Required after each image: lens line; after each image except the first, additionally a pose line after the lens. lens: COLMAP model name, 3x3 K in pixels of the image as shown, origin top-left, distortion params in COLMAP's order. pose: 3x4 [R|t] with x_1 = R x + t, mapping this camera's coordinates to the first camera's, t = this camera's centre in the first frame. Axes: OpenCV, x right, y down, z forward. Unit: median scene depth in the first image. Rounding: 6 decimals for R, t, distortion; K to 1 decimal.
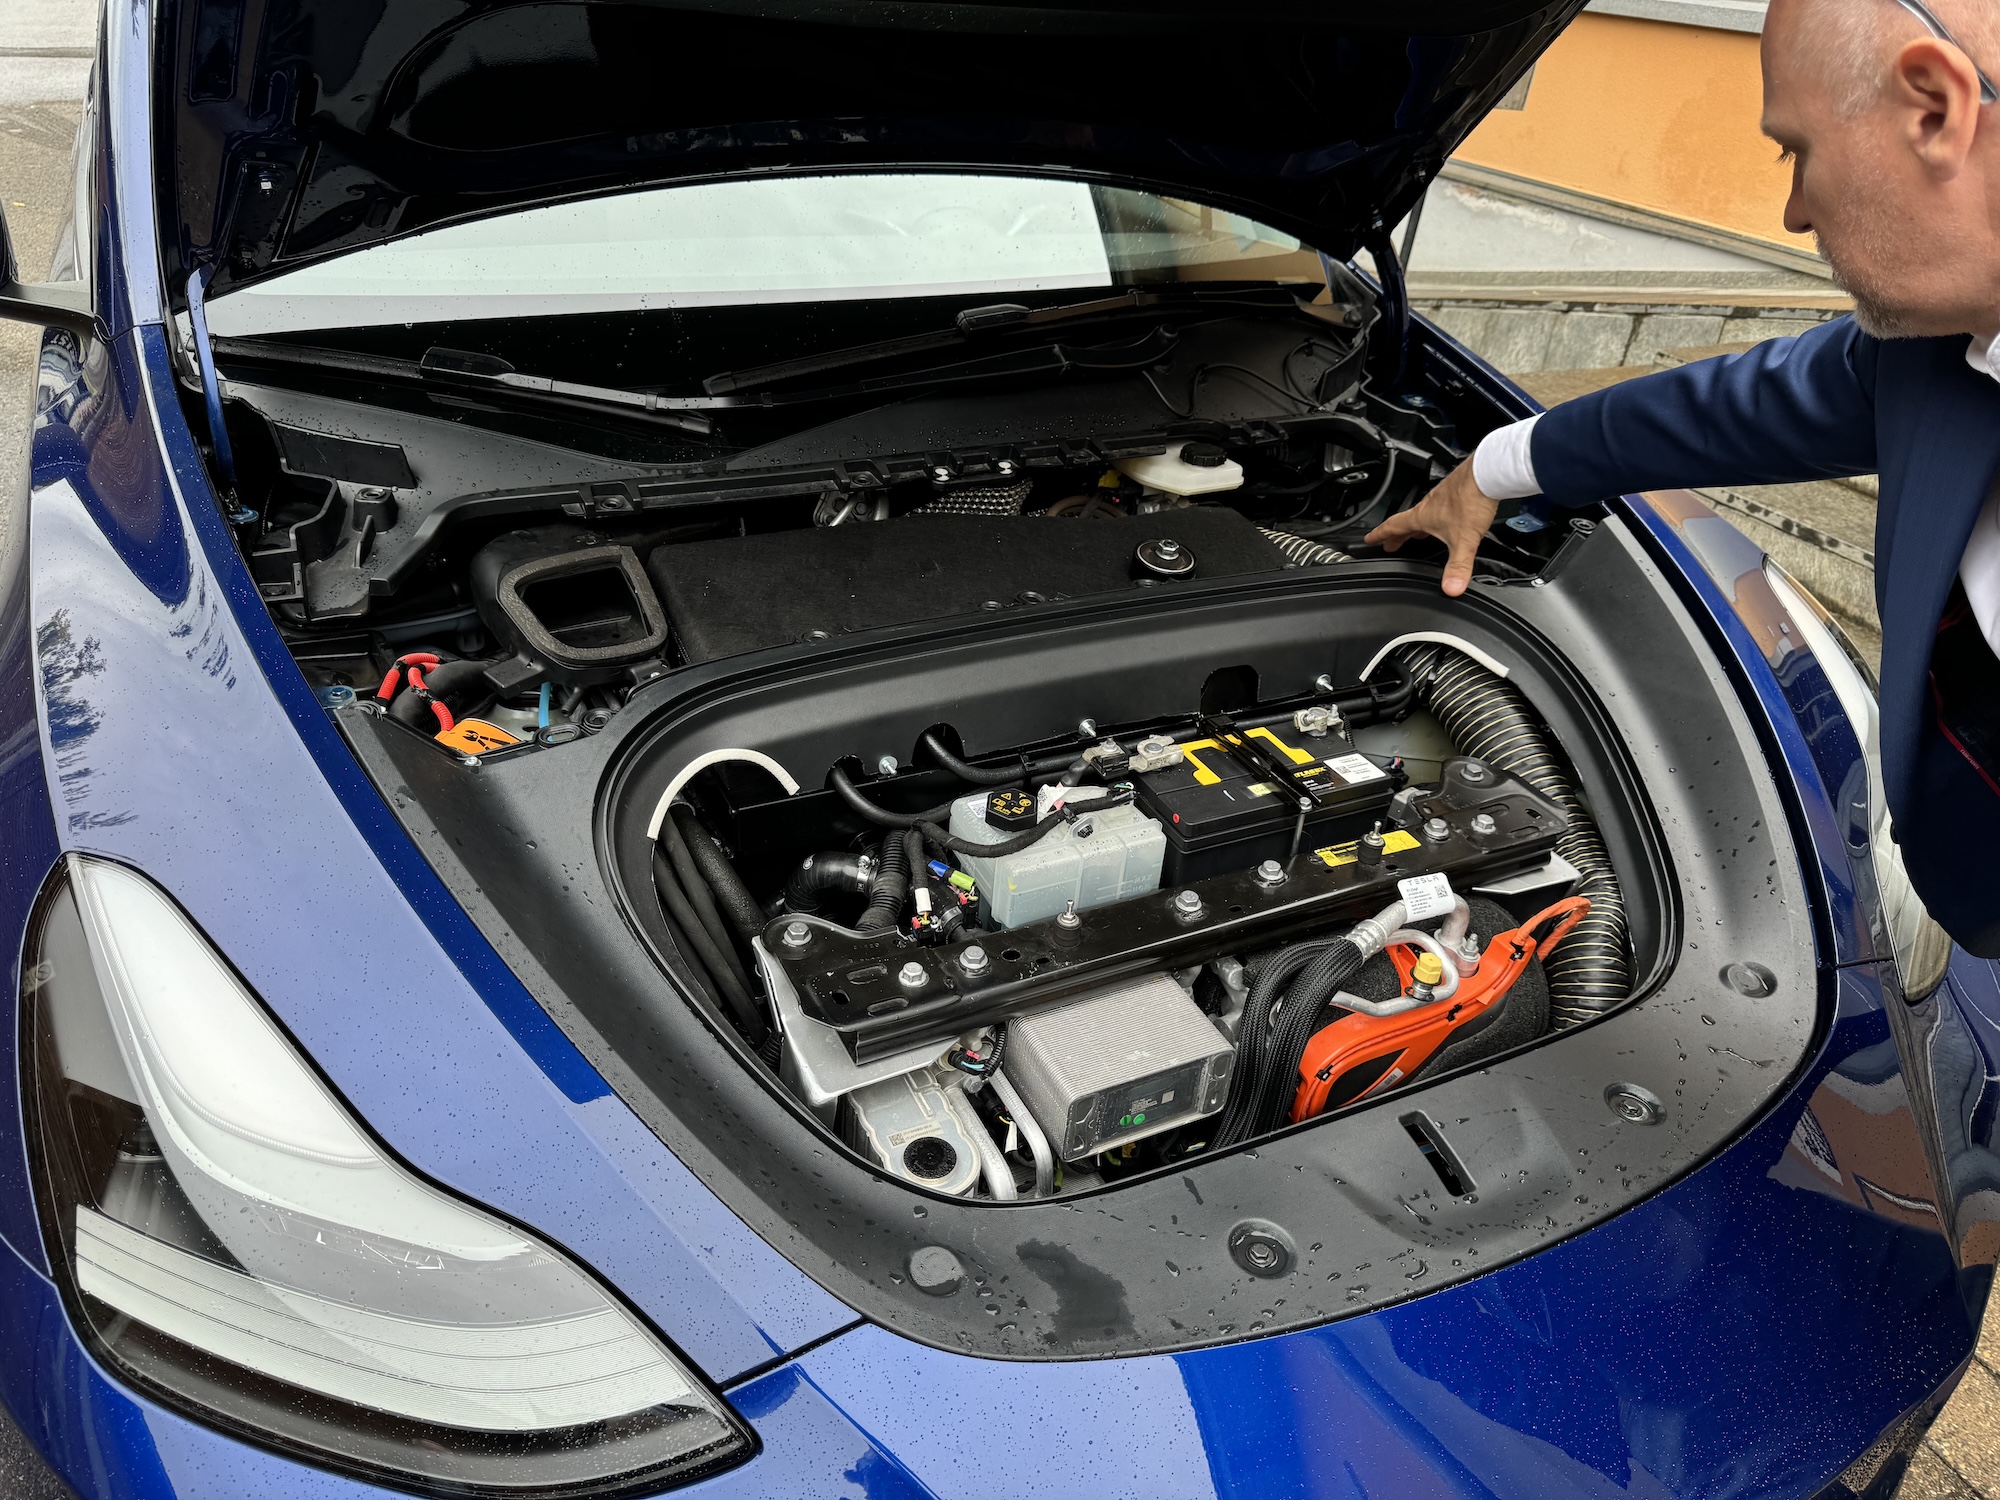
lens RADIAL K [[1375.3, 0, 1000.0], [0, 1375.3, 750.0], [0, 0, 1]] dist [0.071687, -0.001642]
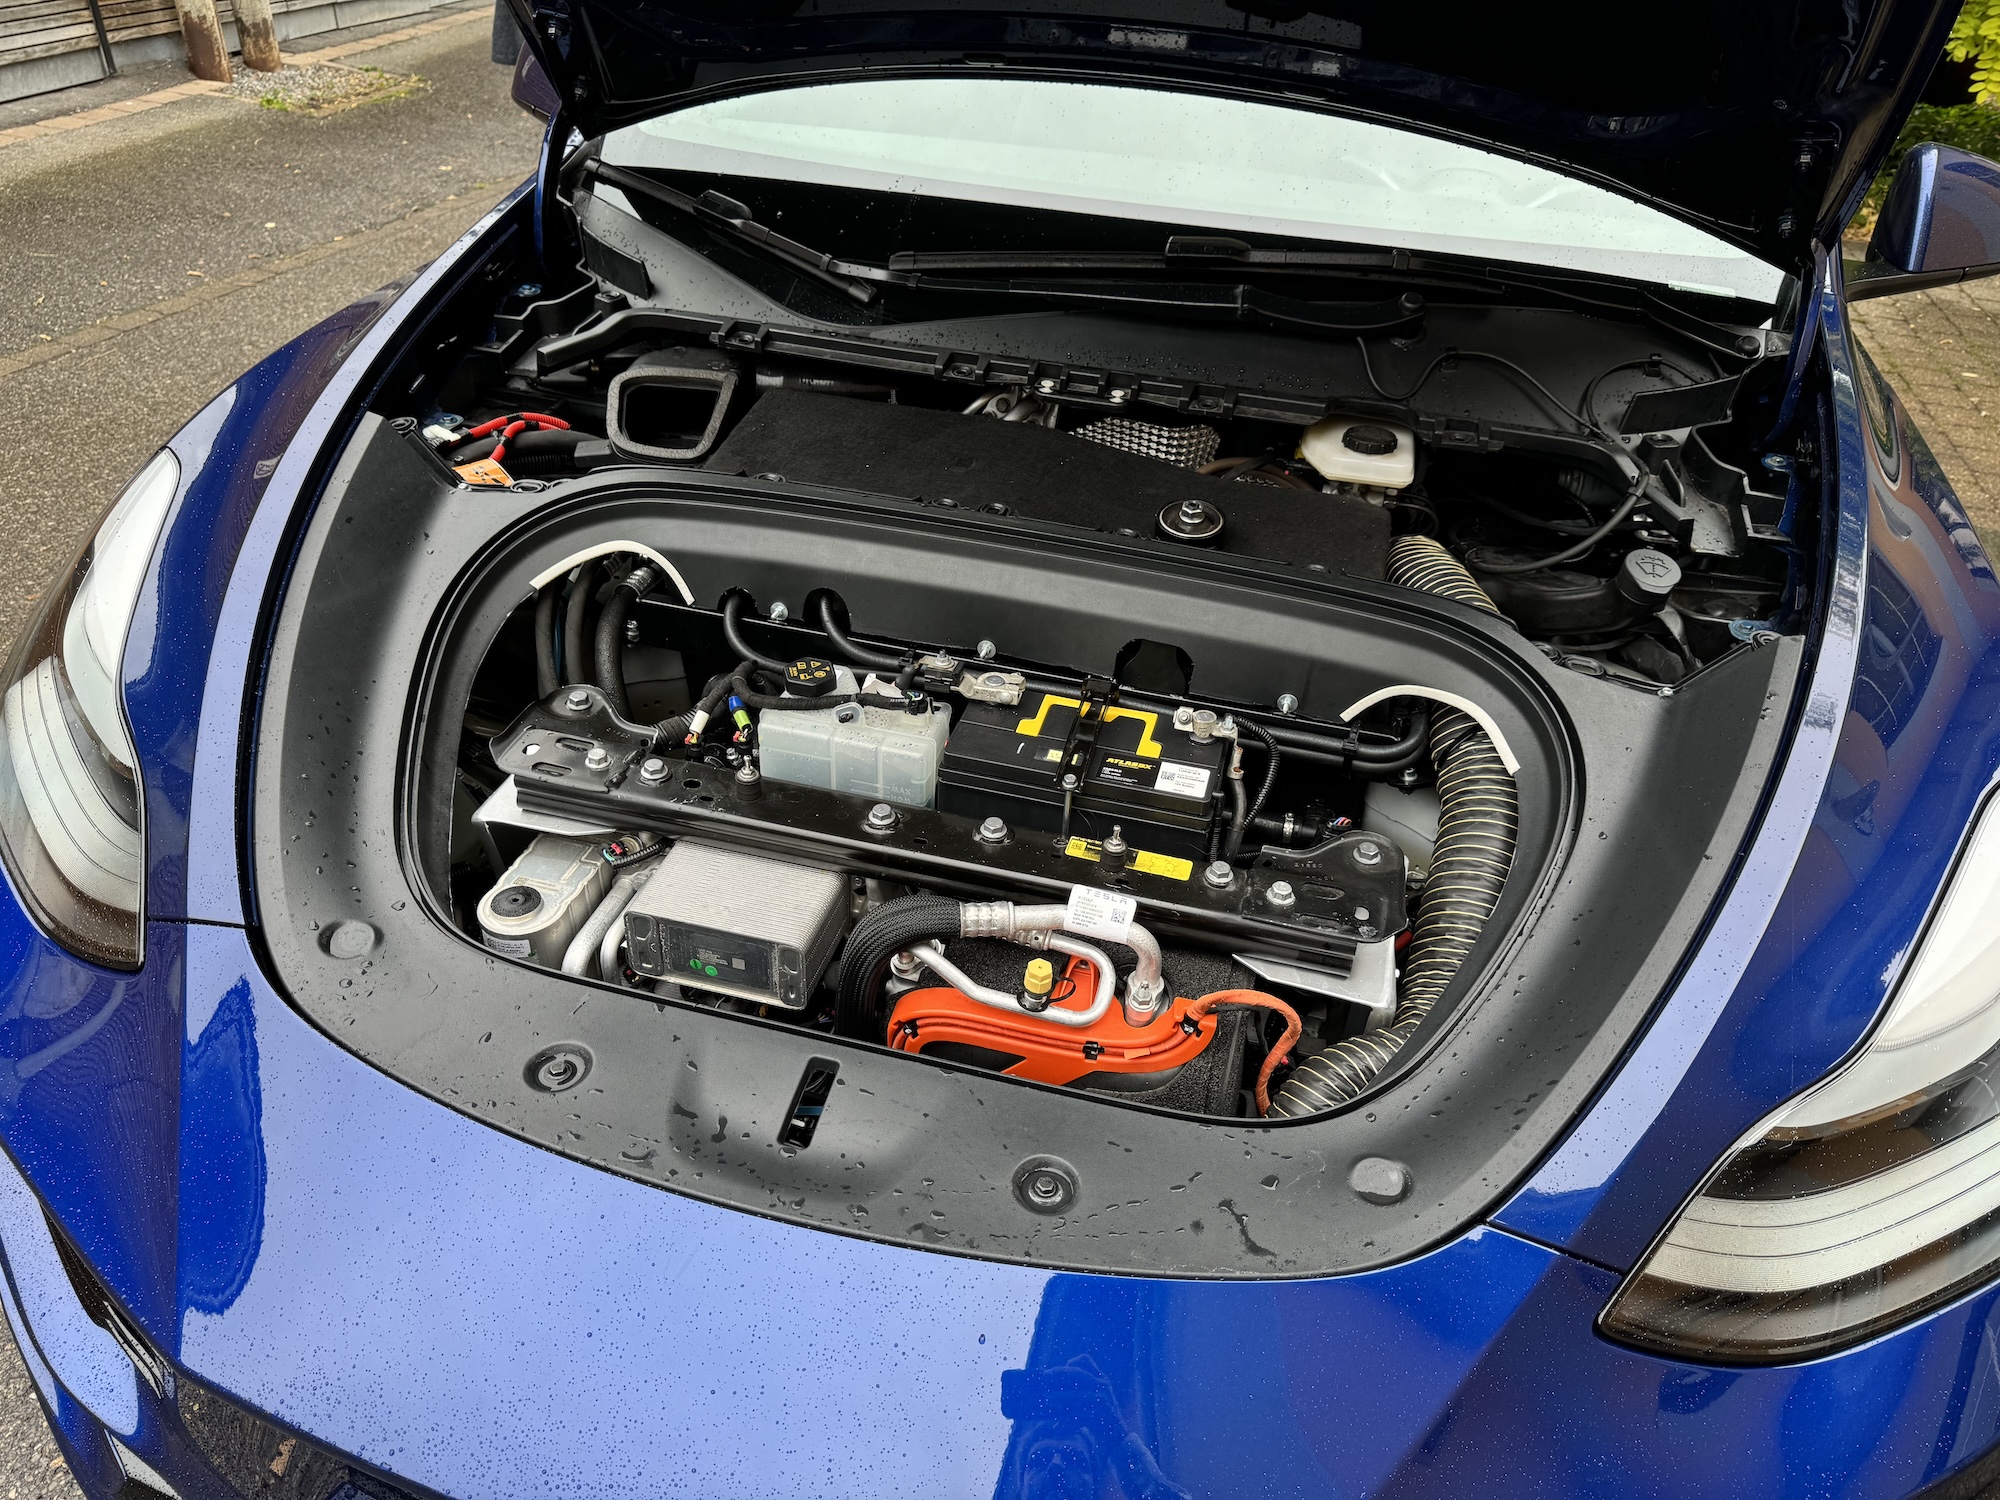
lens RADIAL K [[1430.2, 0, 1000.0], [0, 1430.2, 750.0], [0, 0, 1]] dist [0.019060, -0.037069]
pose [[0.768657, 0.343377, -0.539683, 0.636368], [-0.339543, 0.934054, 0.110695, -0.064359], [0.542103, 0.098159, 0.834559, 0.166216]]
